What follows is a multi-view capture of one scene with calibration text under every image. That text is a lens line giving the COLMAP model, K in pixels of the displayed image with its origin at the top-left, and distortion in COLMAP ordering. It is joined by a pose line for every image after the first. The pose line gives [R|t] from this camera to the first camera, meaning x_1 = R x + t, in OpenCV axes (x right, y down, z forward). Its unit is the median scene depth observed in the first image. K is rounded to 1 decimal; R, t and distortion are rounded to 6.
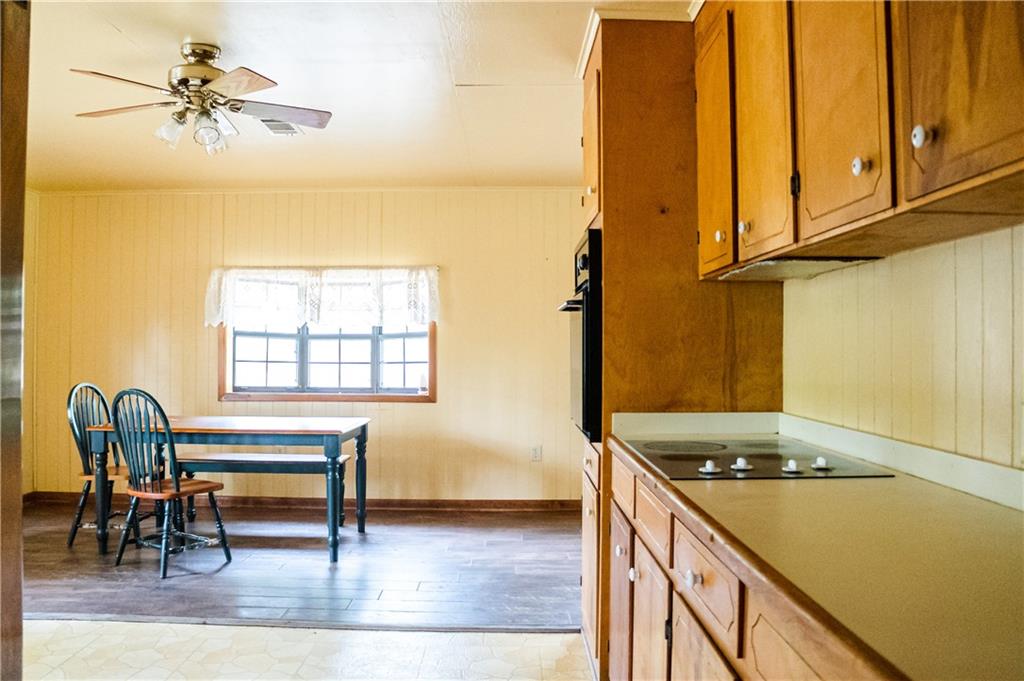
lens RADIAL K [[790.0, 0, 507.1], [0, 790.0, 359.9], [0, 0, 1]] dist [-0.153048, 0.070175]
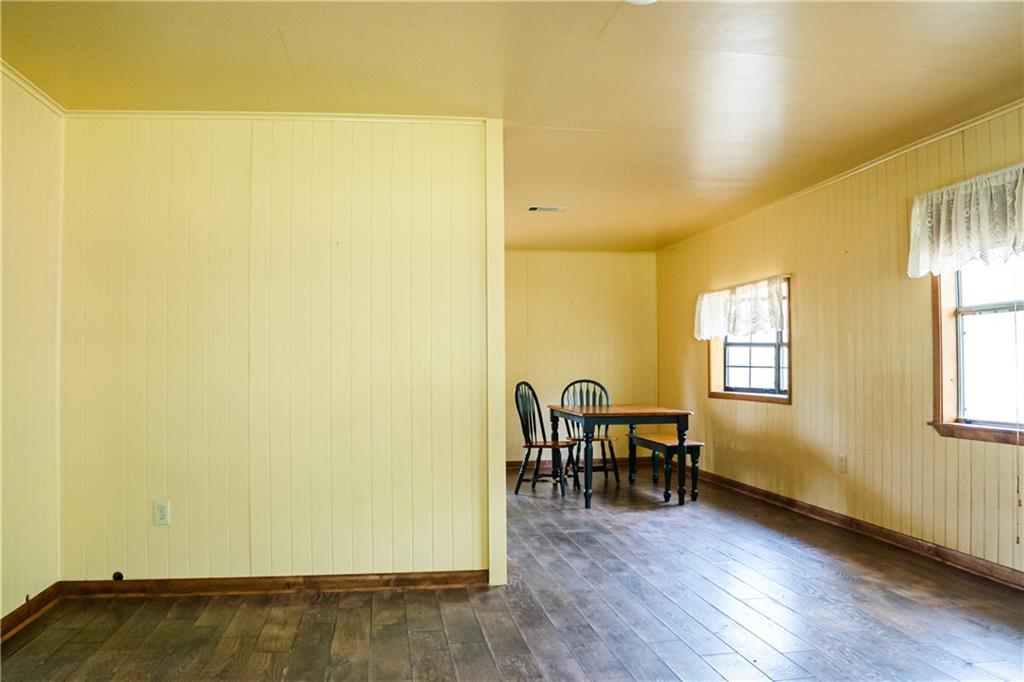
lens RADIAL K [[790.0, 0, 513.8], [0, 790.0, 343.7], [0, 0, 1]] dist [-0.153048, 0.070175]
pose [[0.155191, -0.025308, -0.987560, 0.915336], [0.004339, 0.999680, -0.024936, -0.003543], [0.987875, -0.000416, 0.155251, 0.488222]]
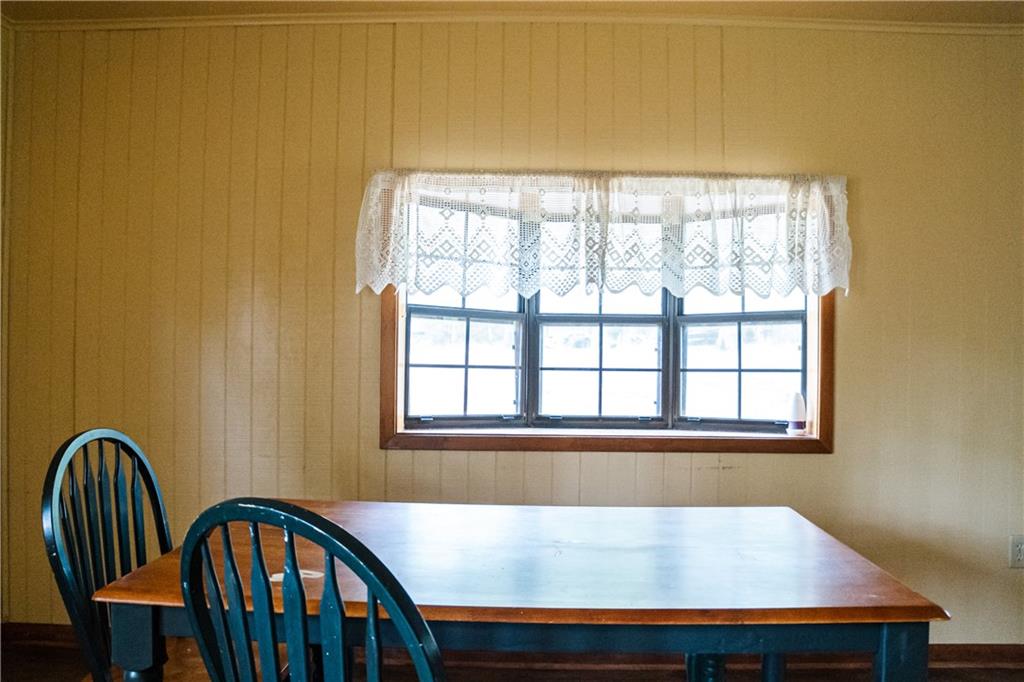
lens RADIAL K [[790.0, 0, 512.0], [0, 790.0, 345.1], [0, 0, 1]] dist [-0.153048, 0.070175]
pose [[0.999534, 0.009114, -0.029141, -0.275664], [-0.009337, 0.999928, -0.007538, -0.008136], [0.029070, 0.007807, 0.999547, 0.510932]]
